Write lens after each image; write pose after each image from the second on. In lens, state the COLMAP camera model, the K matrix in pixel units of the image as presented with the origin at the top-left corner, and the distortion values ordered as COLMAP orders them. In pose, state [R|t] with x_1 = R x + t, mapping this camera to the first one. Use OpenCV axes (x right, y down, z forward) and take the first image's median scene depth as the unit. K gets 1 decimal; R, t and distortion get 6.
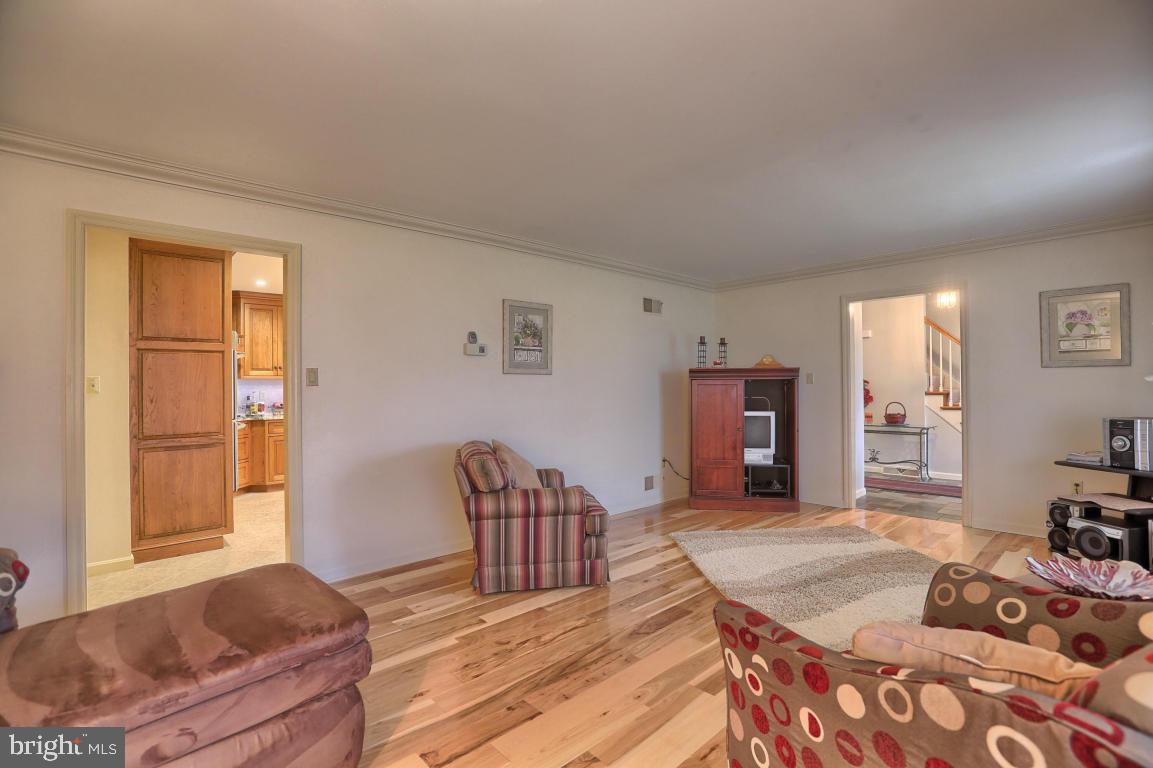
lens RADIAL K [[529.4, 0, 576.5], [0, 529.4, 384.0], [0, 0, 1]] dist [-0.020600, 0.000129]
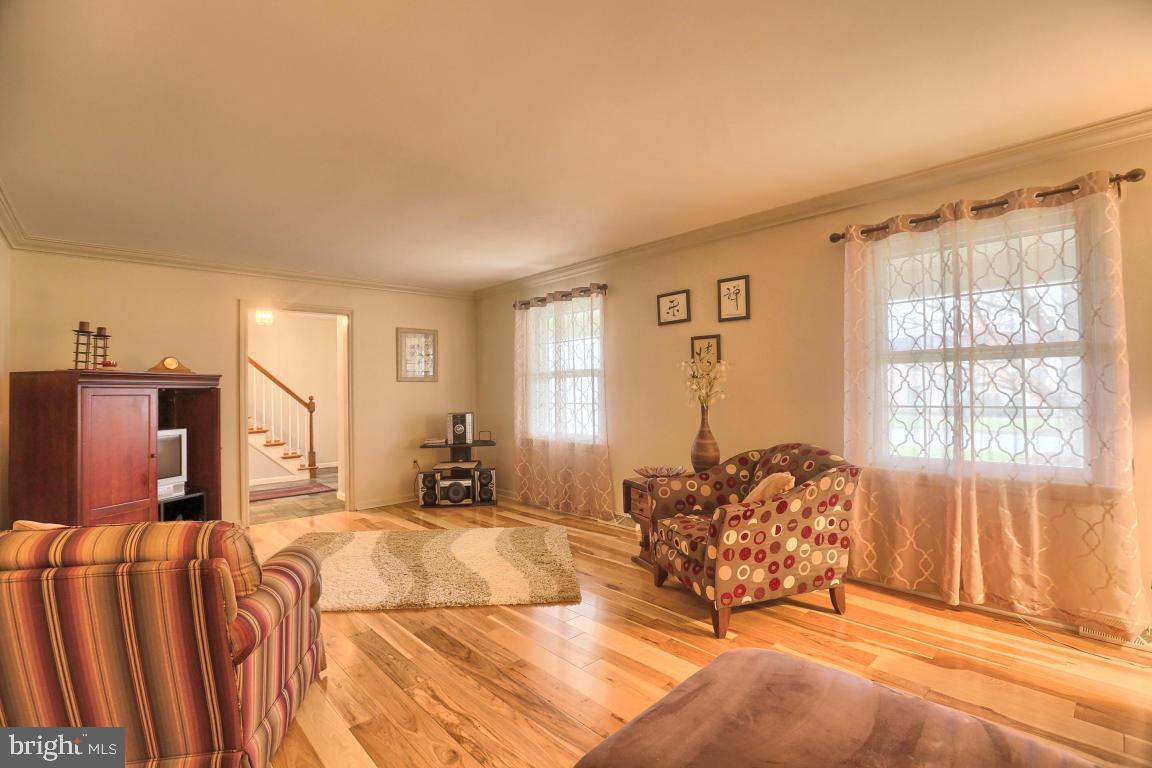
lens RADIAL K [[528.9, 0, 576.0], [0, 528.9, 384.0], [0, 0, 1]] dist [-0.020600, 0.000129]
pose [[0.006940, 0.019958, 0.999777, -0.627722], [0.009695, 0.999752, -0.020025, 0.009720], [-0.999929, 0.009831, 0.006744, 0.615768]]
